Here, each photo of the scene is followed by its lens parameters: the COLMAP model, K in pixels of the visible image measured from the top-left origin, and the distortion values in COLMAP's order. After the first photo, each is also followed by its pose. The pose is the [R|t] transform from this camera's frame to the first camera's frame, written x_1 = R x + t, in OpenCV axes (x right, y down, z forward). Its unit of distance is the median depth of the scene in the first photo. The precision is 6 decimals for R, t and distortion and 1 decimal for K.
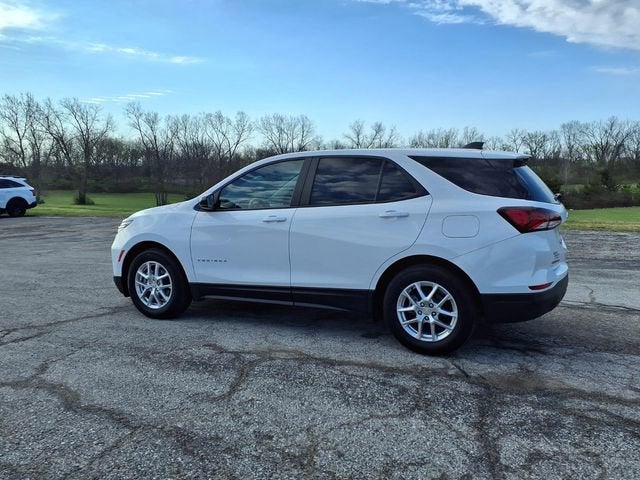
lens RADIAL K [[525.0, 0, 322.8], [0, 525.0, 251.4], [0, 0, 1]] dist [0.057370, -0.077556]
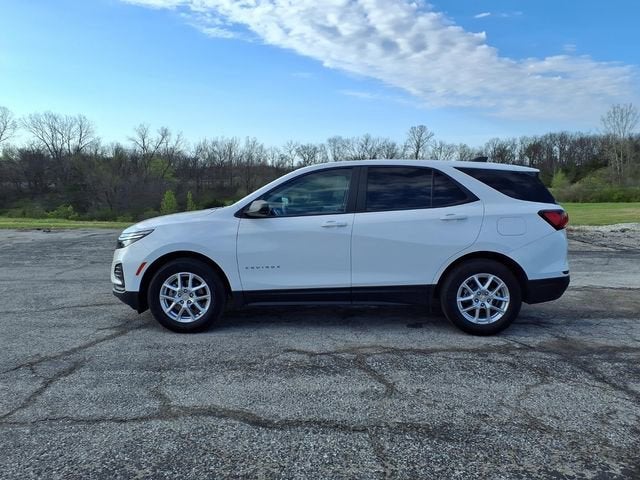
lens RADIAL K [[508.6, 0, 320.3], [0, 508.6, 240.2], [0, 0, 1]] dist [0.055524, -0.081088]
pose [[0.916848, -0.035008, 0.397698, -0.490785], [0.045997, 0.998777, -0.018123, -0.010963], [-0.396577, 0.034909, 0.917337, 0.071088]]
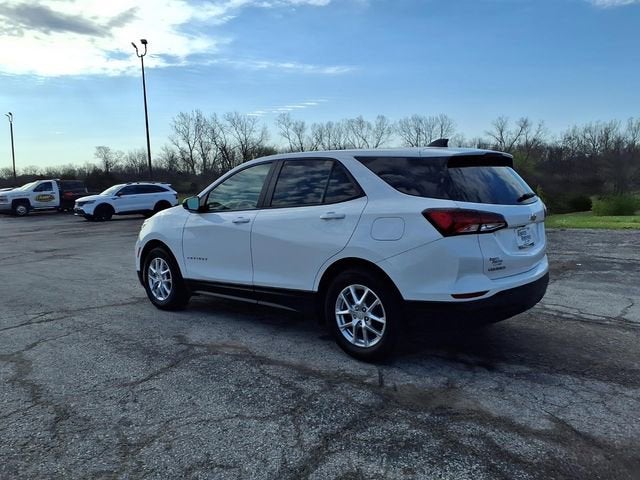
lens RADIAL K [[512.8, 0, 313.0], [0, 512.8, 242.1], [0, 0, 1]] dist [0.065323, -0.090221]
pose [[0.958023, 0.014824, -0.286308, 0.318158], [-0.019777, 0.999700, -0.014415, -0.005421], [0.286009, 0.019472, 0.958029, 0.054275]]
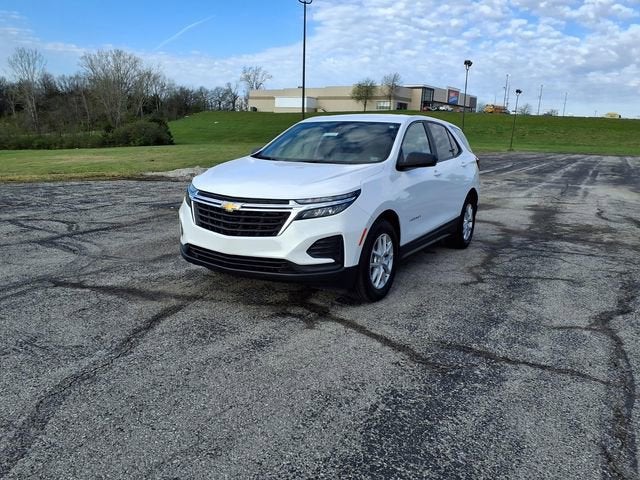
lens RADIAL K [[507.3, 0, 319.6], [0, 507.3, 241.3], [0, 0, 1]] dist [0.061798, -0.086370]
pose [[0.092327, -0.180748, 0.979186, -1.201923], [0.101235, 0.979995, 0.171352, -0.126005], [-0.990569, 0.083307, 0.108778, 1.074787]]
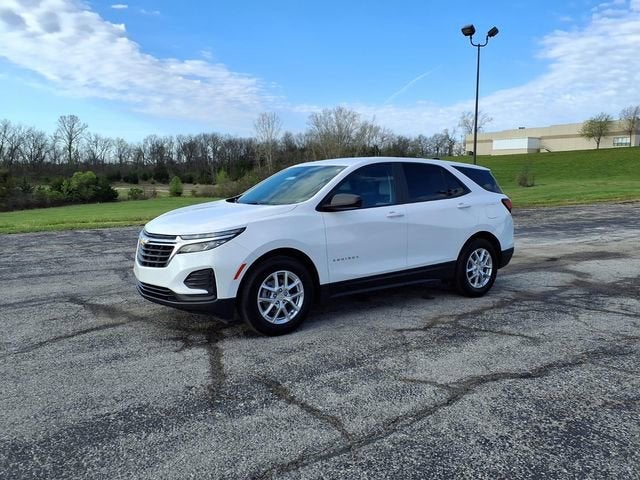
lens RADIAL K [[507.9, 0, 320.5], [0, 507.9, 243.7], [0, 0, 1]] dist [0.051611, -0.062366]
pose [[0.488587, -0.092246, 0.867625, -1.091520], [0.105402, 0.993353, 0.046258, -0.062445], [-0.866125, 0.068848, 0.495063, 0.547706]]
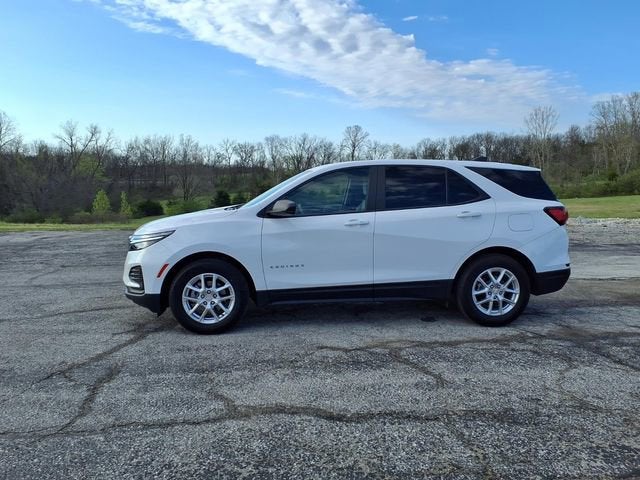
lens RADIAL K [[506.9, 0, 315.3], [0, 506.9, 242.0], [0, 0, 1]] dist [0.081613, -0.148291]
pose [[0.864901, -0.052190, 0.499223, -0.643636], [0.063809, 0.997943, -0.006222, -0.019490], [-0.497871, 0.037236, 0.866451, 0.129581]]
